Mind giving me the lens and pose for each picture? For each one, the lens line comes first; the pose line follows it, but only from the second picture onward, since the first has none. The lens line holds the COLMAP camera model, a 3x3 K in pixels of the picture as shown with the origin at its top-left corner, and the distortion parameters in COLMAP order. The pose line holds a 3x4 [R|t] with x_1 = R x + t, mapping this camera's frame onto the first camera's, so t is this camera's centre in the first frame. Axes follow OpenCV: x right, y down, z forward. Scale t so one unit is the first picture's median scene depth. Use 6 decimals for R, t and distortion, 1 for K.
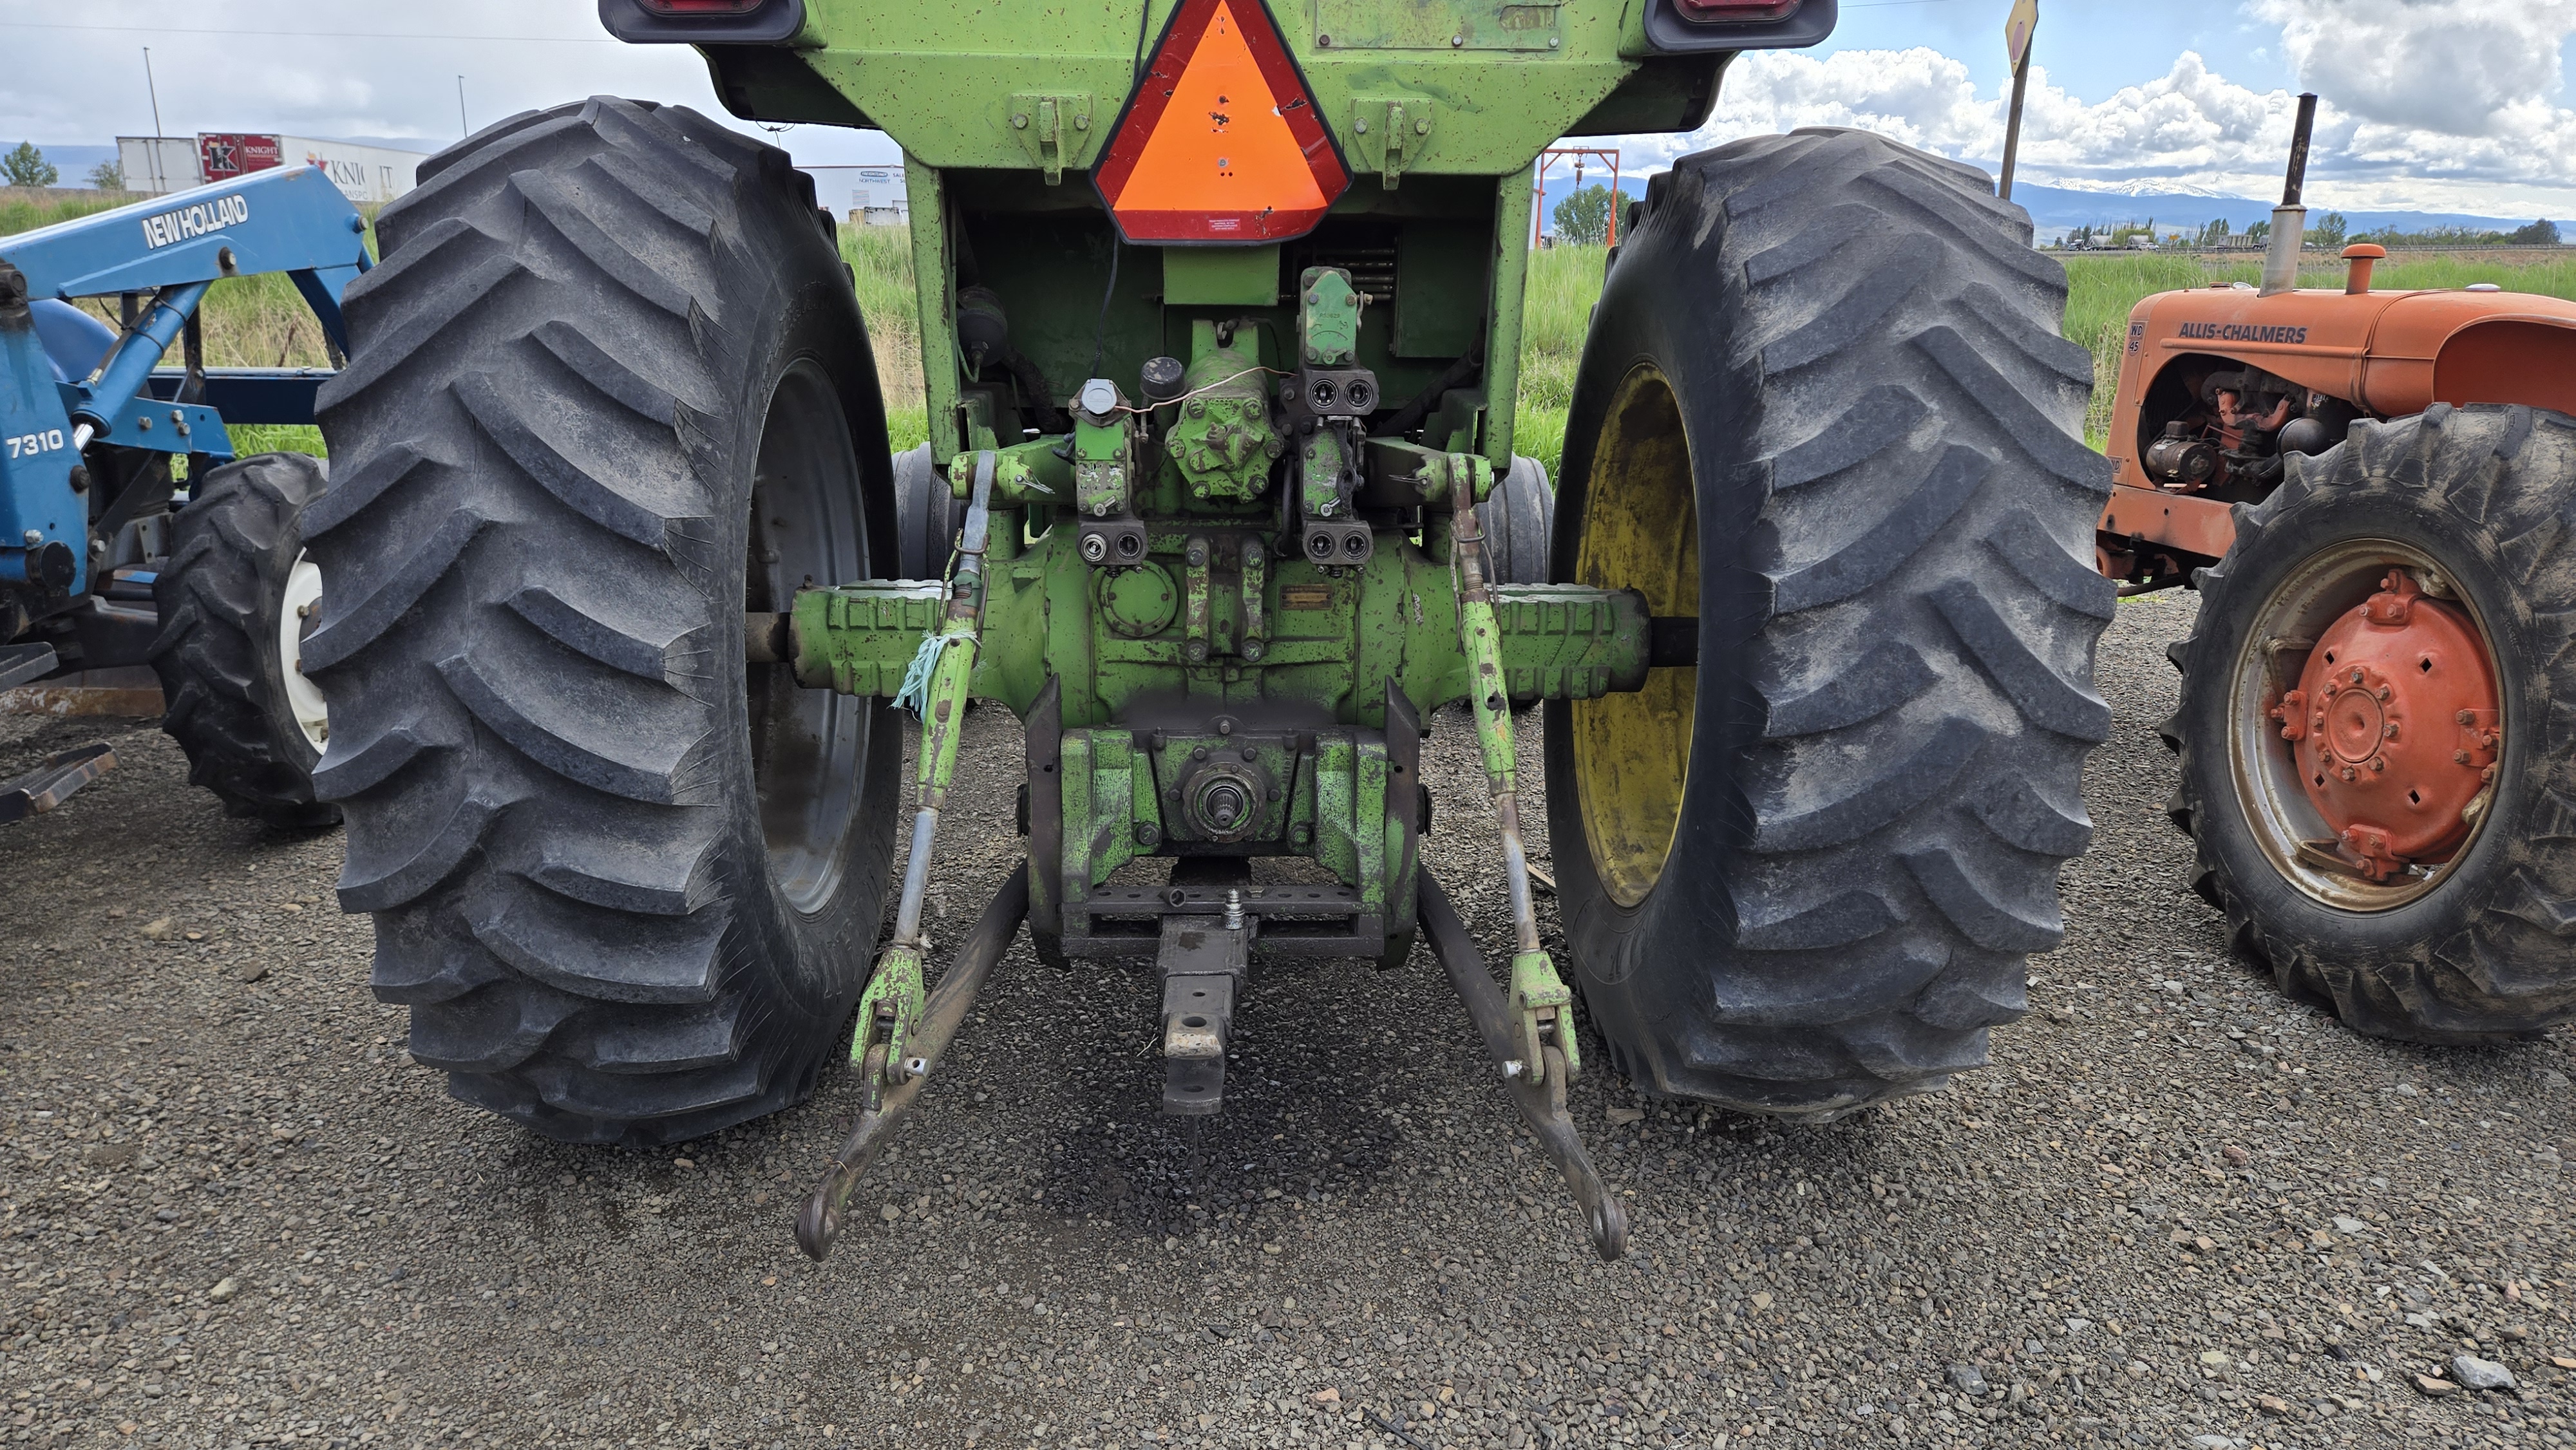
lens RADIAL K [[1705.9, 0, 1228.9], [0, 1705.9, 742.6], [0, 0, 1]] dist [0.099571, -0.076060]
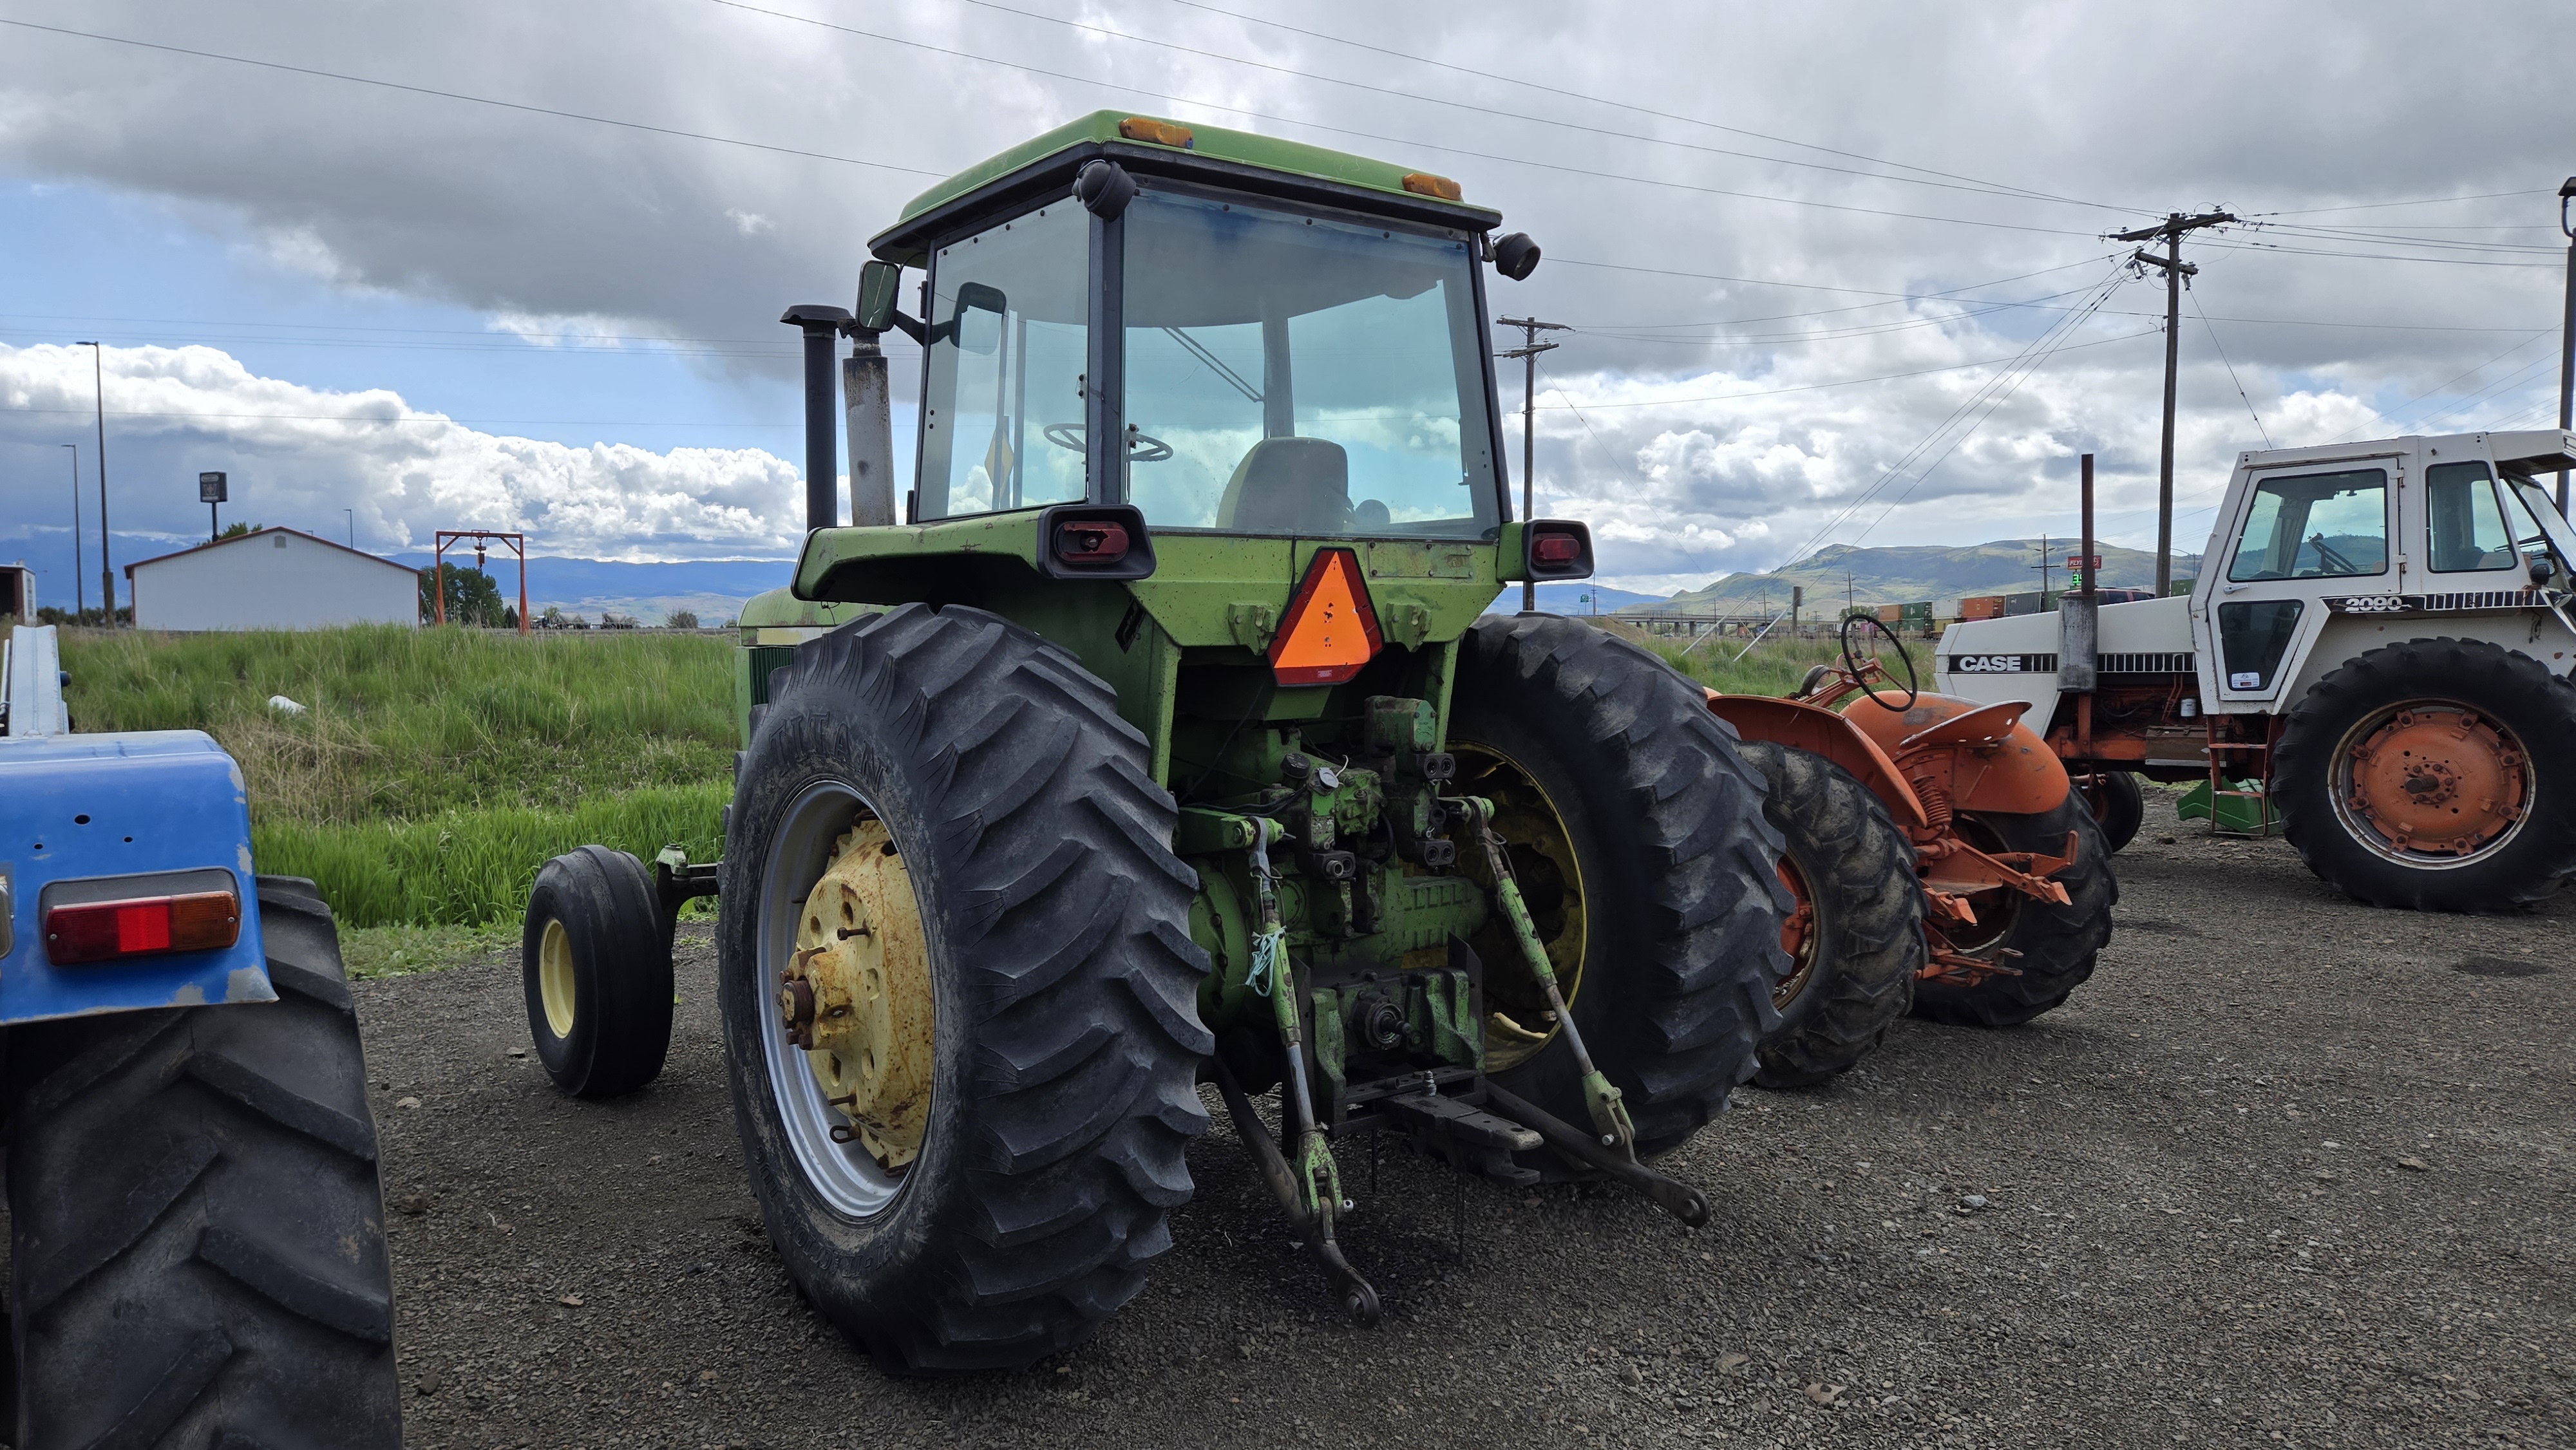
lens RADIAL K [[1705.9, 0, 1228.9], [0, 1705.9, 742.6], [0, 0, 1]] dist [0.099571, -0.076060]
pose [[0.825825, -0.056614, 0.561077, -1.082337], [0.172874, 0.972459, -0.156324, 0.005491], [-0.536775, 0.226092, 0.812868, -0.294141]]
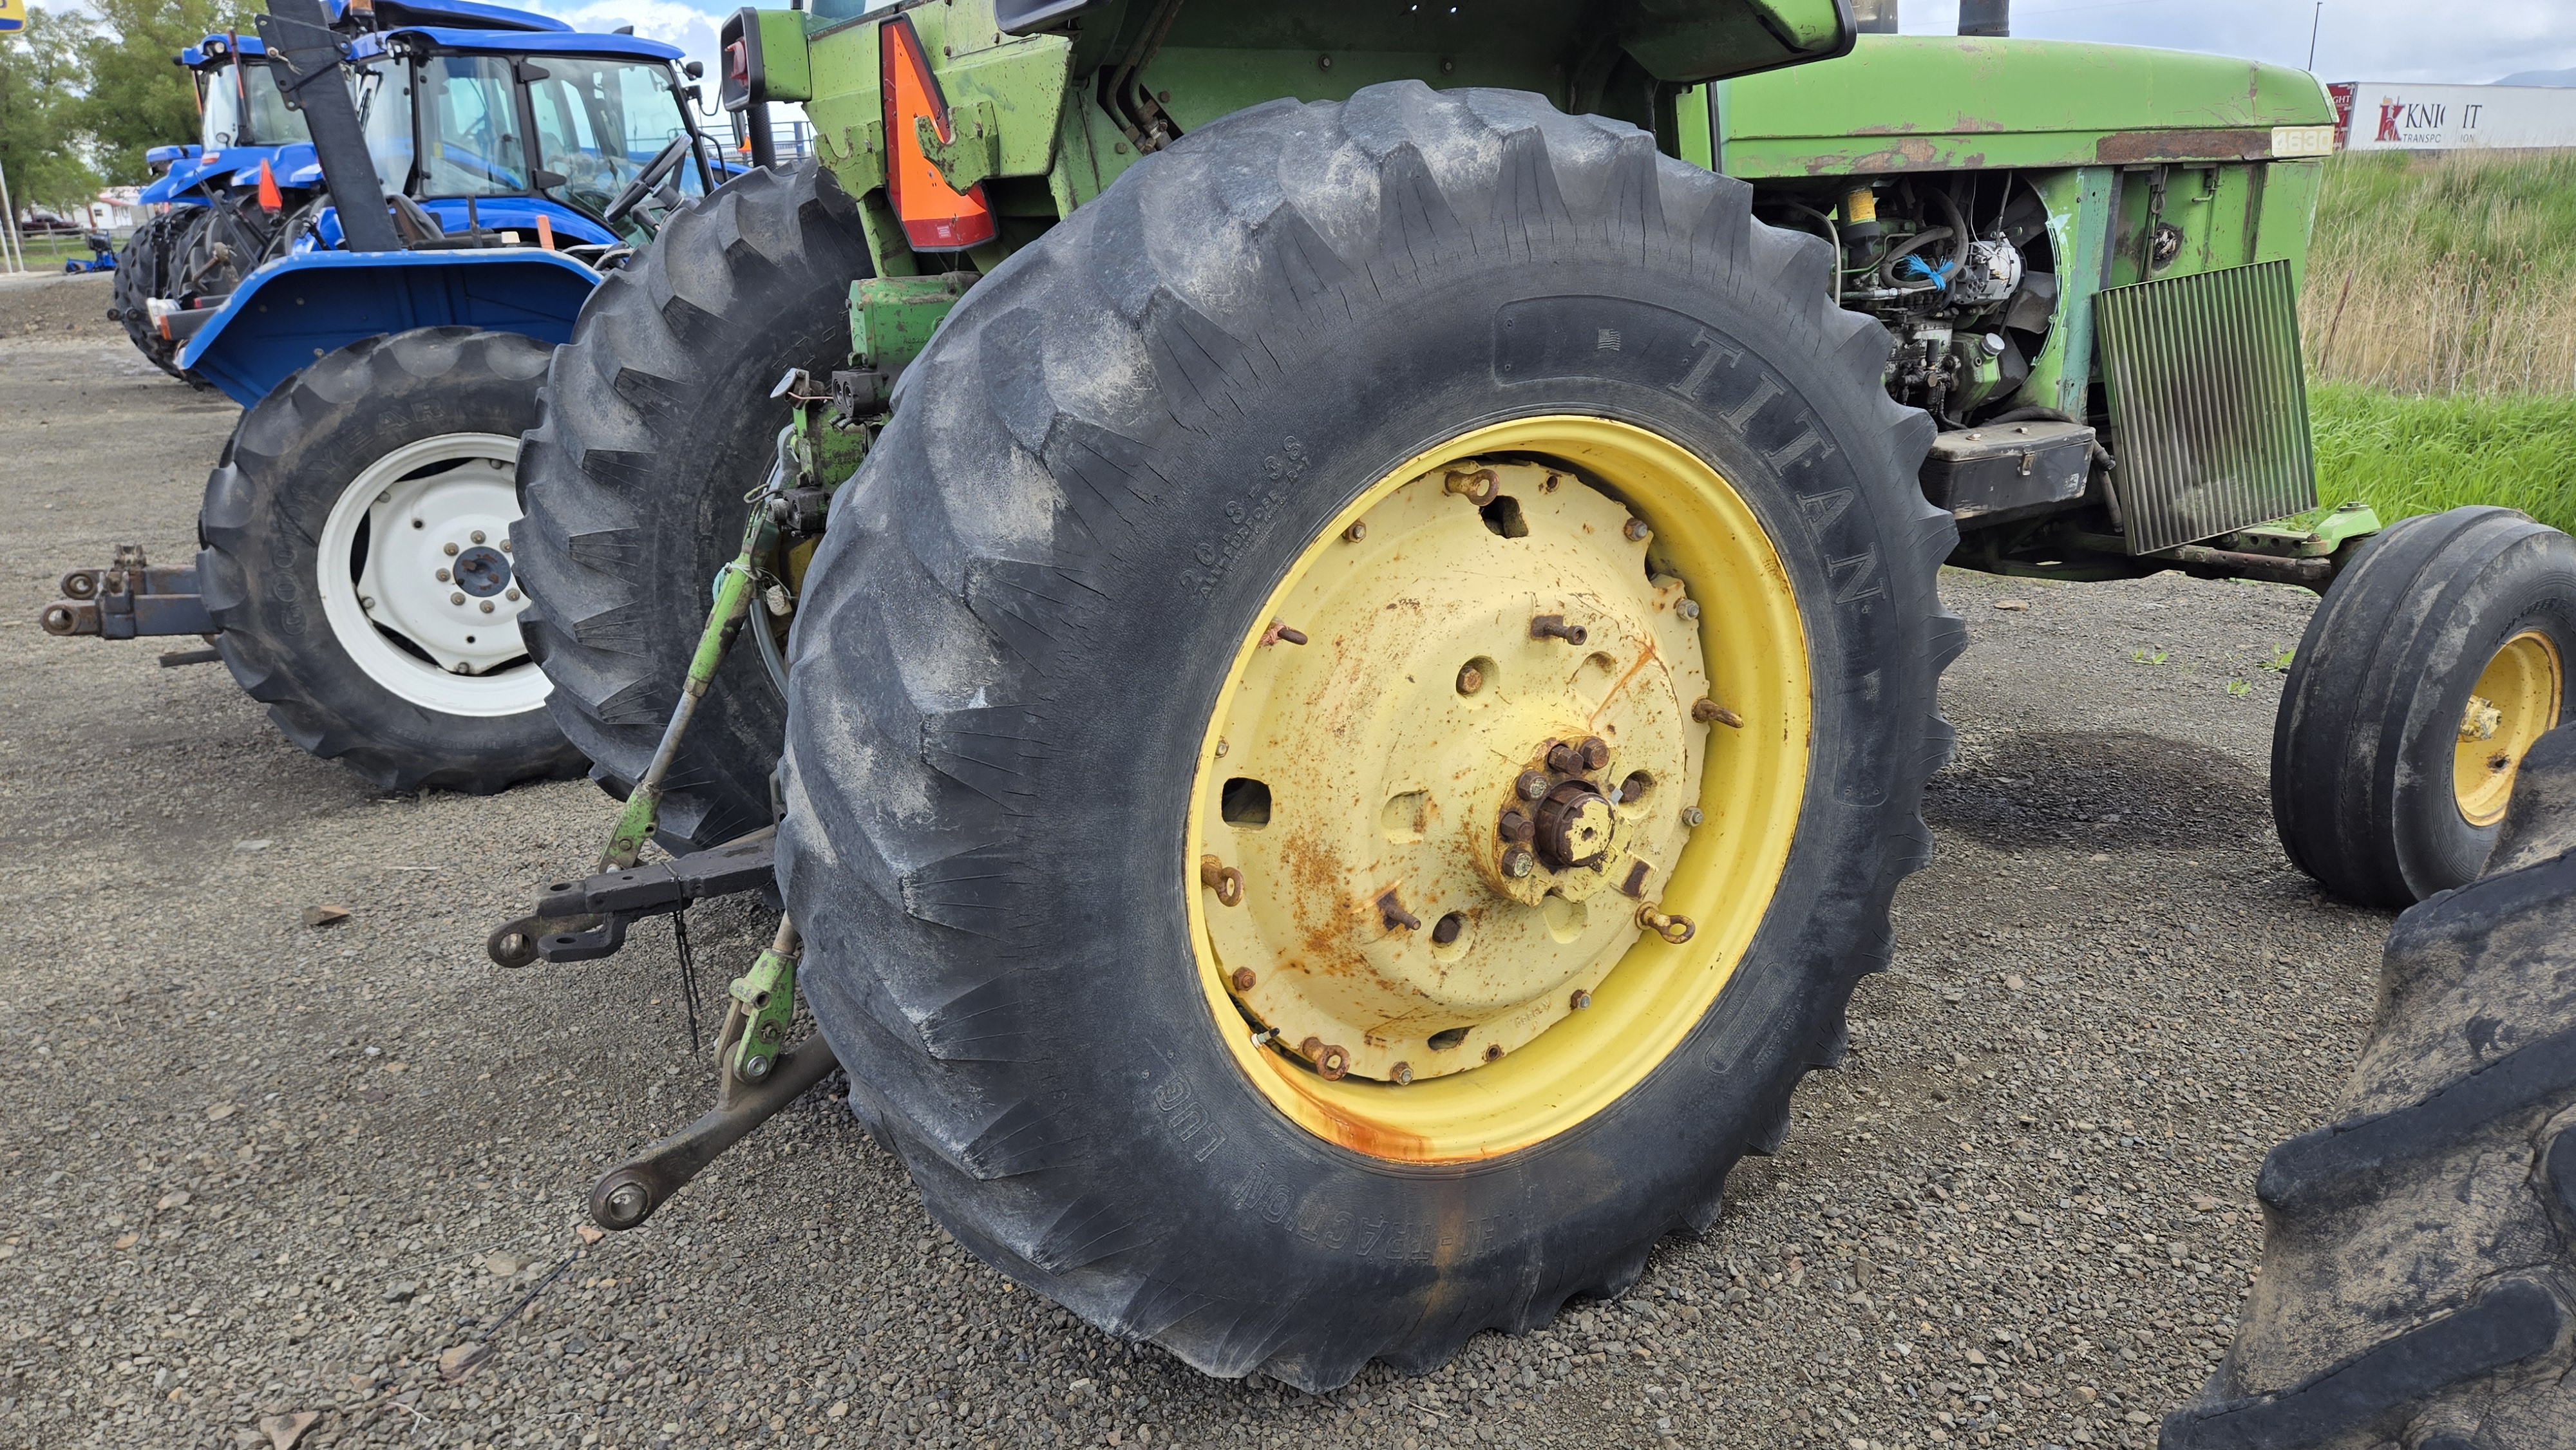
lens RADIAL K [[1698.3, 0, 1288.0], [0, 1698.3, 725.0], [0, 0, 1]] dist [0.086698, -0.076884]
pose [[0.495400, 0.224523, -0.839147, 1.140556], [-0.208675, 0.968492, 0.135937, -0.208086], [0.843228, 0.107766, 0.526643, 0.701859]]
